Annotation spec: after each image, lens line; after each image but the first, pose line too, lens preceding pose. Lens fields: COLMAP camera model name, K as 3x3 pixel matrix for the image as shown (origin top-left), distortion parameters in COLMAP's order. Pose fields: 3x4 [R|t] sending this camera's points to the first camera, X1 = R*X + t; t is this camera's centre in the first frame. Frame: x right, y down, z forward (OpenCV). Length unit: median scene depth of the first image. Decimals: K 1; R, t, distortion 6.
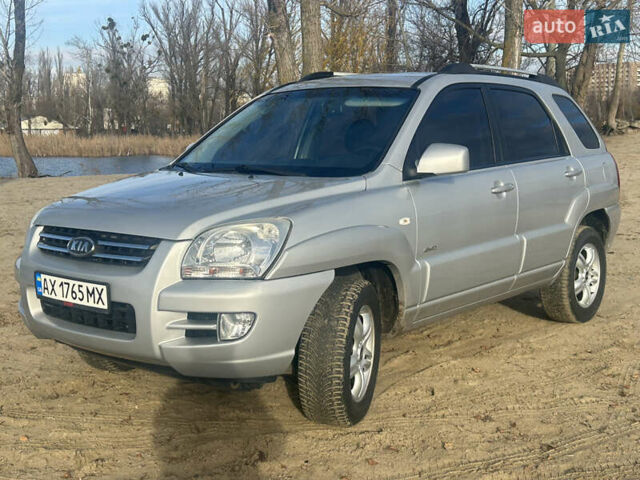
lens RADIAL K [[862.6, 0, 320.0], [0, 862.6, 240.0], [0, 0, 1]] dist [0.227158, -0.842377]
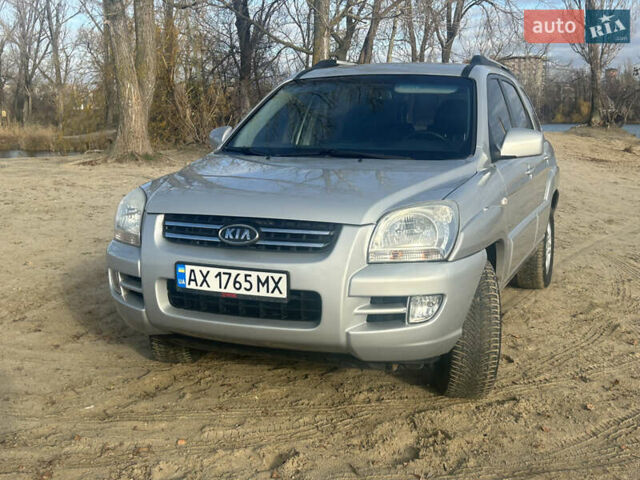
lens RADIAL K [[796.8, 0, 320.0], [0, 796.8, 240.0], [0, 0, 1]] dist [0.180929, -0.462480]
pose [[0.954489, -0.032605, 0.296459, -0.417422], [0.026178, 0.999329, 0.025626, -0.005934], [-0.297096, -0.016699, 0.954702, 0.130443]]
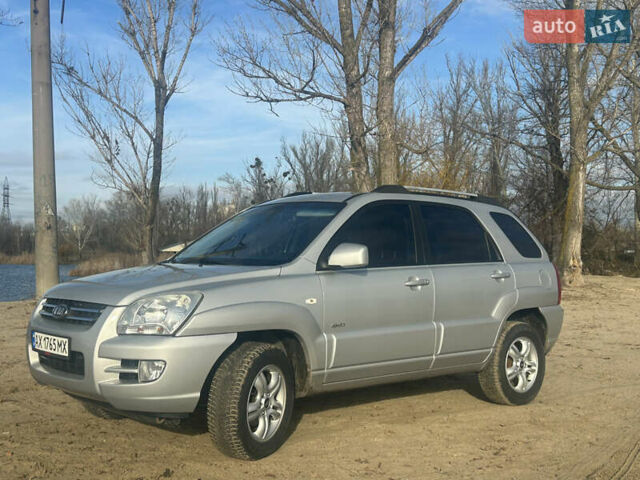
lens RADIAL K [[796.8, 0, 320.0], [0, 796.8, 240.0], [0, 0, 1]] dist [0.180929, -0.462480]
pose [[0.986545, 0.013704, -0.162917, 0.309284], [-0.037320, 0.989049, -0.142791, 0.058236], [0.159176, 0.146950, 0.976252, -0.173885]]
